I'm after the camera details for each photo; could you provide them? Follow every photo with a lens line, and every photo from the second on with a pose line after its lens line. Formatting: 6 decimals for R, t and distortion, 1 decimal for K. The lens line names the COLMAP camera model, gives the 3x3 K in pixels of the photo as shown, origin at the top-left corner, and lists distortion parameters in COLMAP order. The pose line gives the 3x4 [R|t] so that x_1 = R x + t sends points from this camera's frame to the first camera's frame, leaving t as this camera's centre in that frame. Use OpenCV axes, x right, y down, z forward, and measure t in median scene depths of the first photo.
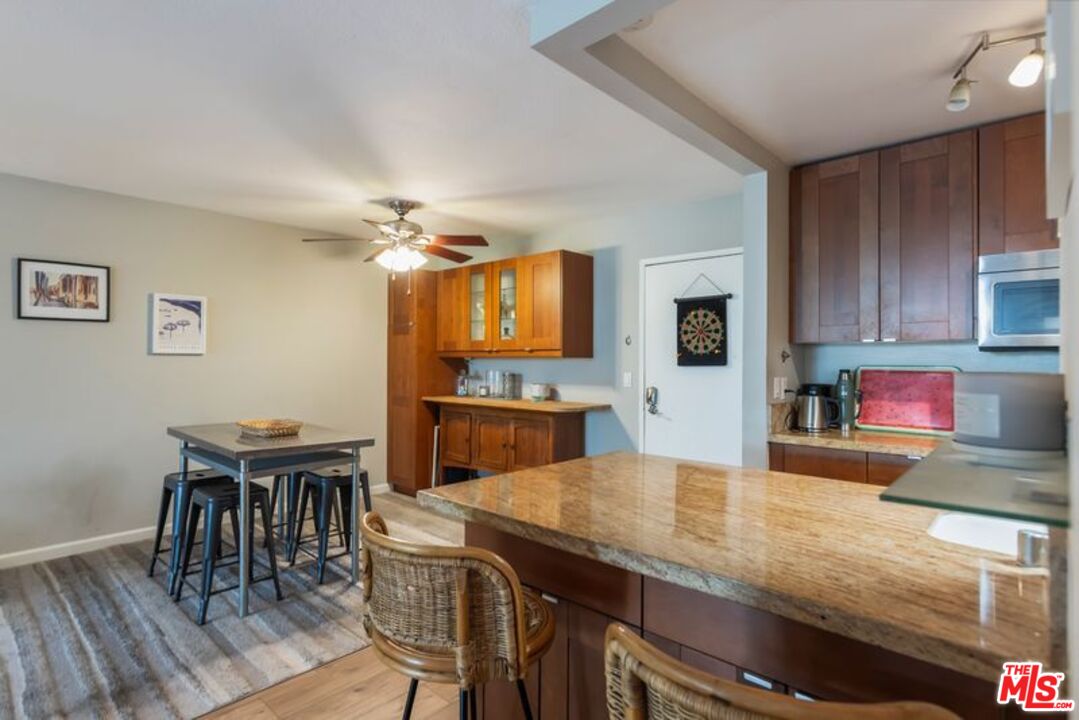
lens RADIAL K [[540.6, 0, 540.4], [0, 540.6, 356.4], [0, 0, 1]] dist [0.002791, 0.002847]
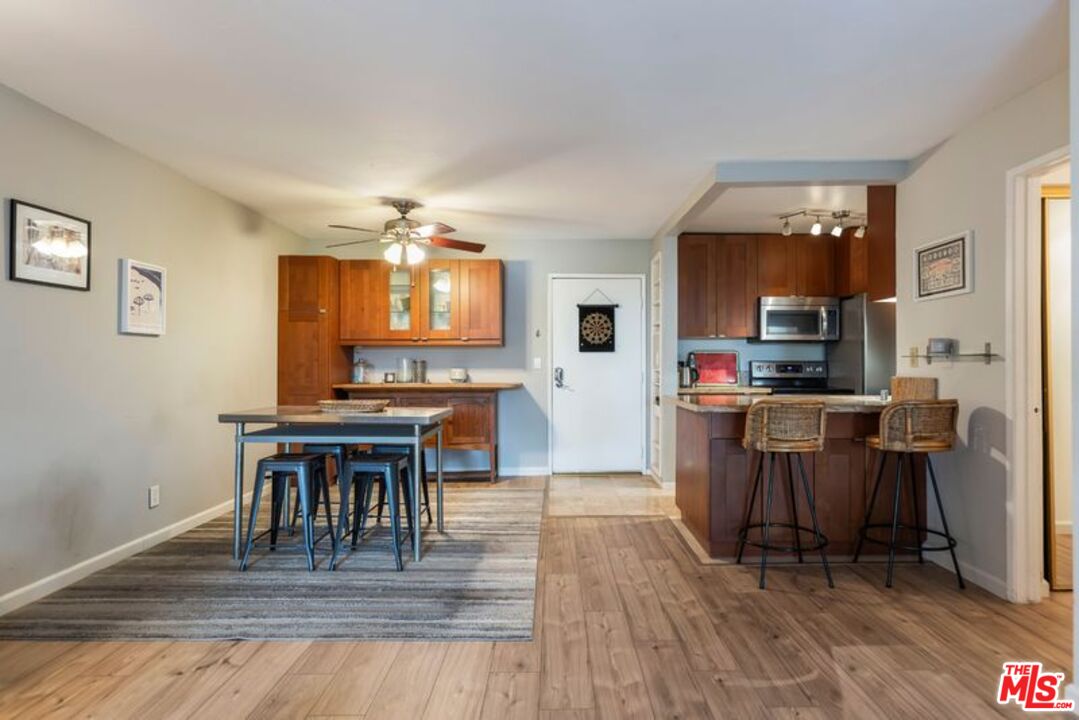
lens RADIAL K [[576.7, 0, 551.8], [0, 576.7, 357.8], [0, 0, 1]] dist [-0.004948, 0.007208]
pose [[0.742092, -0.000164, 0.670298, -0.830183], [0.000221, 1.000000, 0.000001, 0.033219], [-0.670298, 0.000147, 0.742092, -0.075684]]
